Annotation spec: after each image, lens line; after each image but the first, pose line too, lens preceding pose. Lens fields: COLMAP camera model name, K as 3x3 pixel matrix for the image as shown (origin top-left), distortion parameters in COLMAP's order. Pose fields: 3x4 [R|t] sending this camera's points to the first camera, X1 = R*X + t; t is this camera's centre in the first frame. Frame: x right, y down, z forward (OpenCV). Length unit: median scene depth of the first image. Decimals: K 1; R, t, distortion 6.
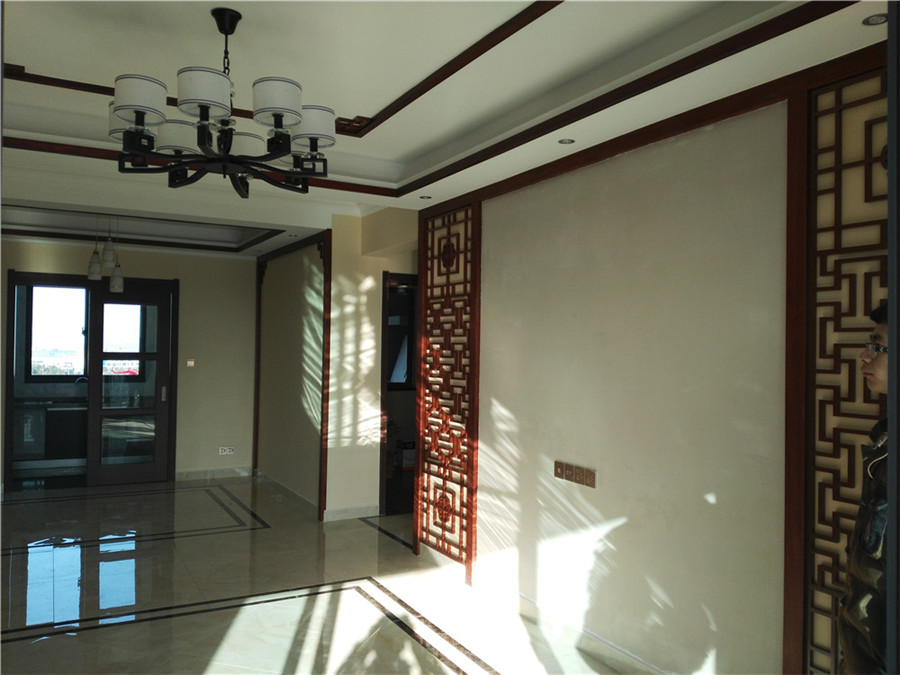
lens RADIAL K [[737.7, 0, 450.0], [0, 737.7, 337.5], [0, 0, 1]] dist [0.116089, -0.165055]
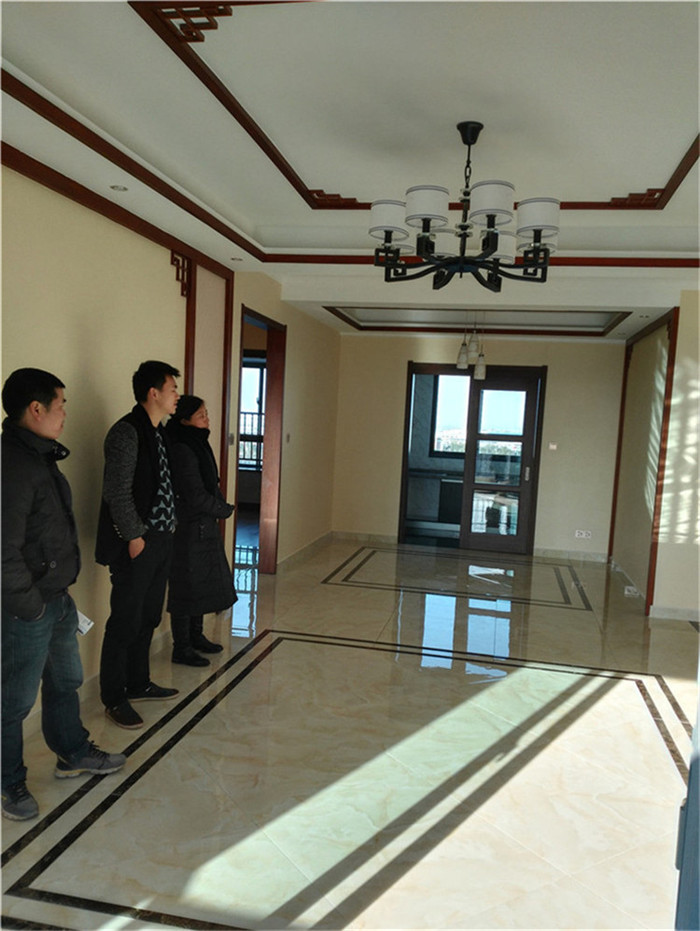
lens RADIAL K [[763.1, 0, 351.0], [0, 763.1, 485.9], [0, 0, 1]] dist [0.116089, -0.165055]
pose [[0.763757, 0.086067, -0.639740, 0.162558], [-0.034973, 0.995133, 0.092127, -0.000598], [0.644556, -0.047989, 0.763050, -0.006457]]
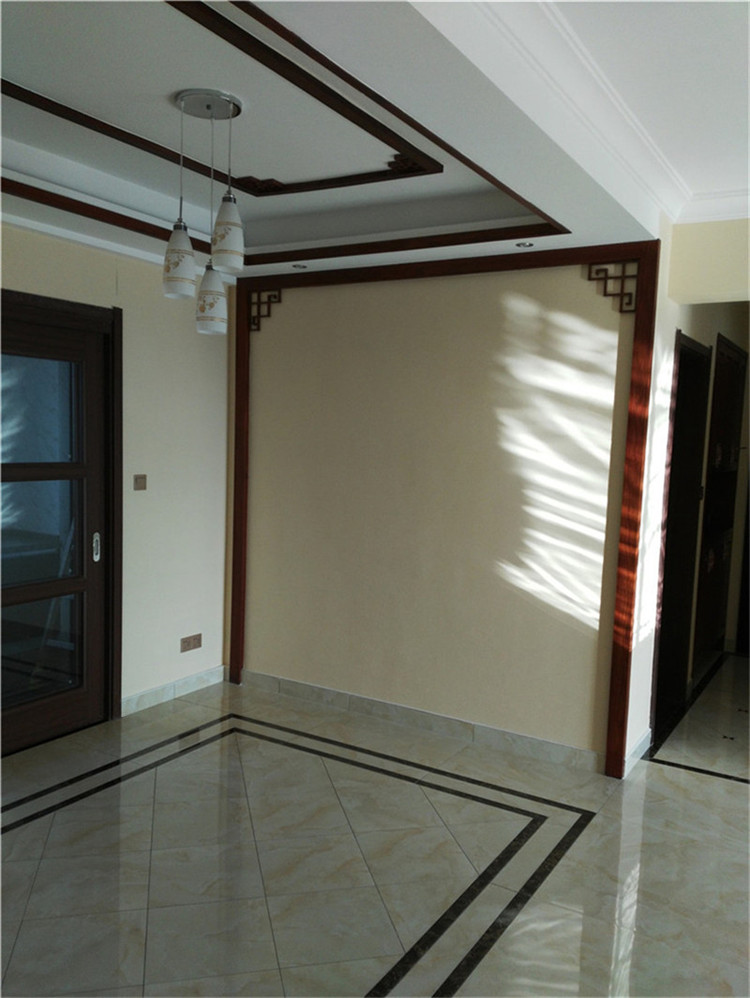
lens RADIAL K [[818.0, 0, 376.1], [0, 818.0, 520.8], [0, 0, 1]] dist [0.116089, -0.165055]
pose [[0.866309, -0.028955, 0.498669, -0.613860], [-0.038787, 0.991405, 0.124948, -0.020055], [-0.498000, -0.127586, 0.857740, 0.559769]]
